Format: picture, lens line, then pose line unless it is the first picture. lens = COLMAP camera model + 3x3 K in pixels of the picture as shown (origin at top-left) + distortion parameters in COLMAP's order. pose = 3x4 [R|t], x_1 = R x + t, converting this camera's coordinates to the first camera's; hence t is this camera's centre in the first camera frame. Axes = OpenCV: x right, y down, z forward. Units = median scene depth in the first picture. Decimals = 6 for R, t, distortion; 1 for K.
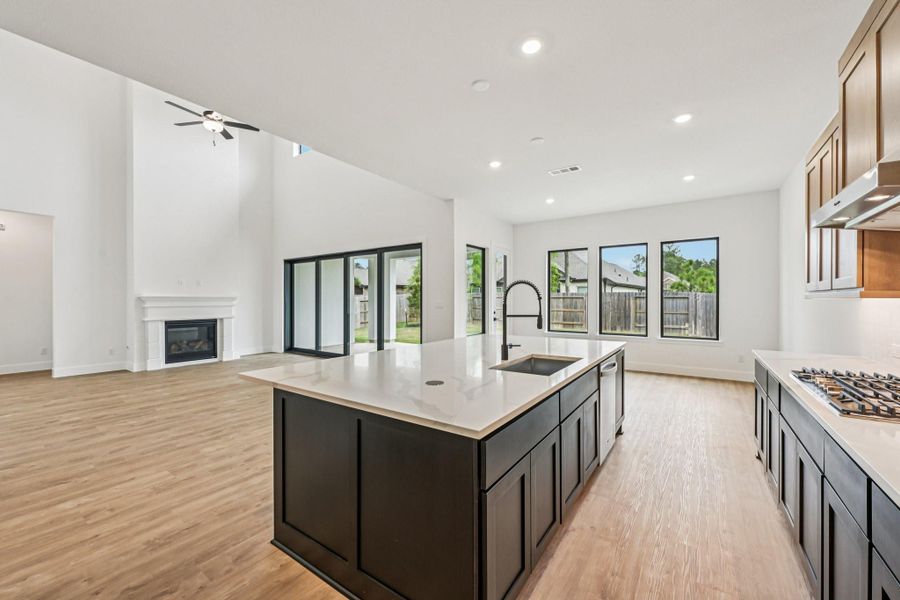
lens RADIAL K [[356.8, 0, 450.5], [0, 356.8, 301.9], [0, 0, 1]] dist [0.000435, -0.000288]
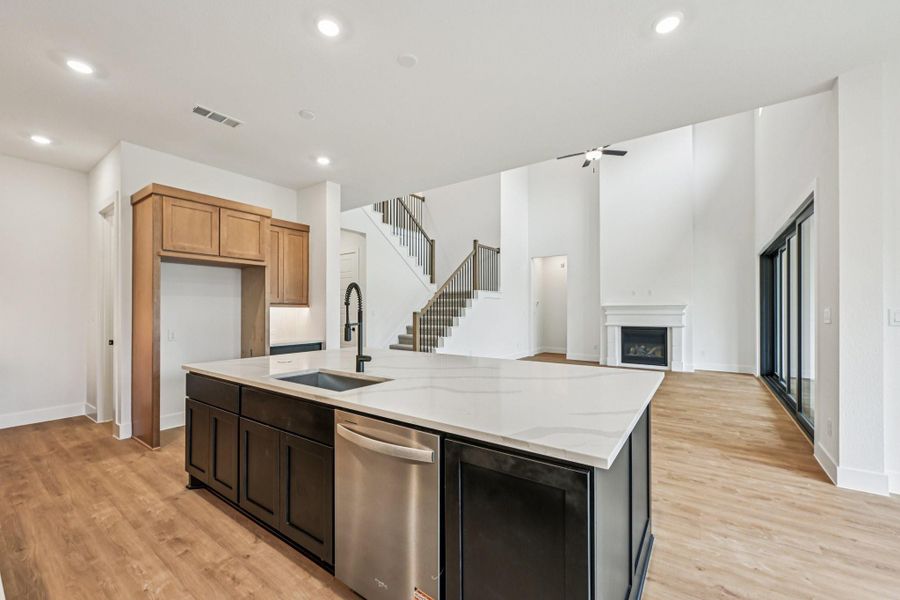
lens RADIAL K [[359.3, 0, 452.7], [0, 359.3, 309.1], [0, 0, 1]] dist [0.000712, -0.000077]
pose [[-0.007145, -0.003160, -0.999969, 0.529284], [-0.002473, 0.999992, -0.003142, 0.002625], [0.999971, 0.002451, -0.007153, 0.617143]]
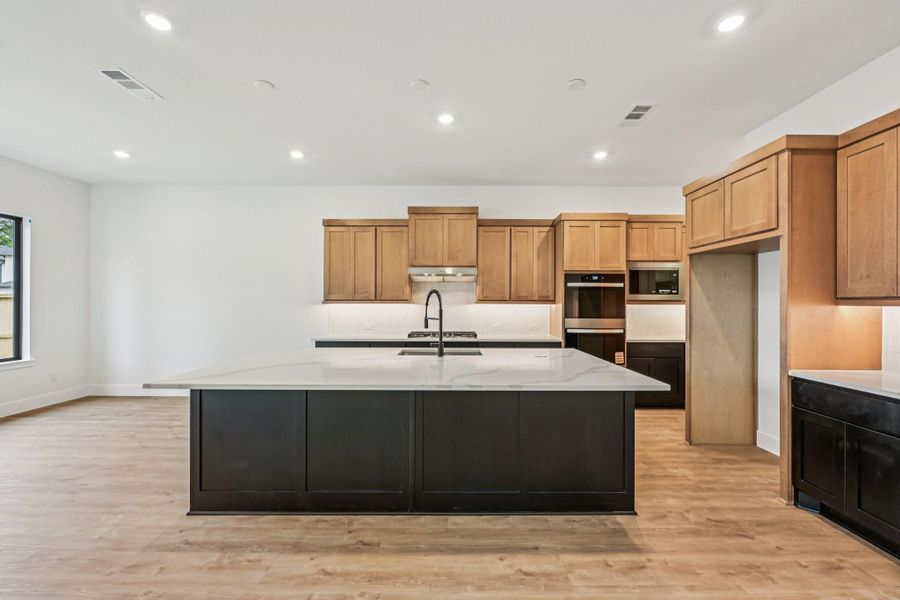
lens RADIAL K [[367.0, 0, 452.1], [0, 367.0, 301.7], [0, 0, 1]] dist [-0.000510, -0.000313]
pose [[-0.570193, 0.000124, 0.821511, -0.434220], [0.001511, 0.999998, 0.000897, -0.009848], [-0.821510, 0.001753, -0.570192, 0.827154]]
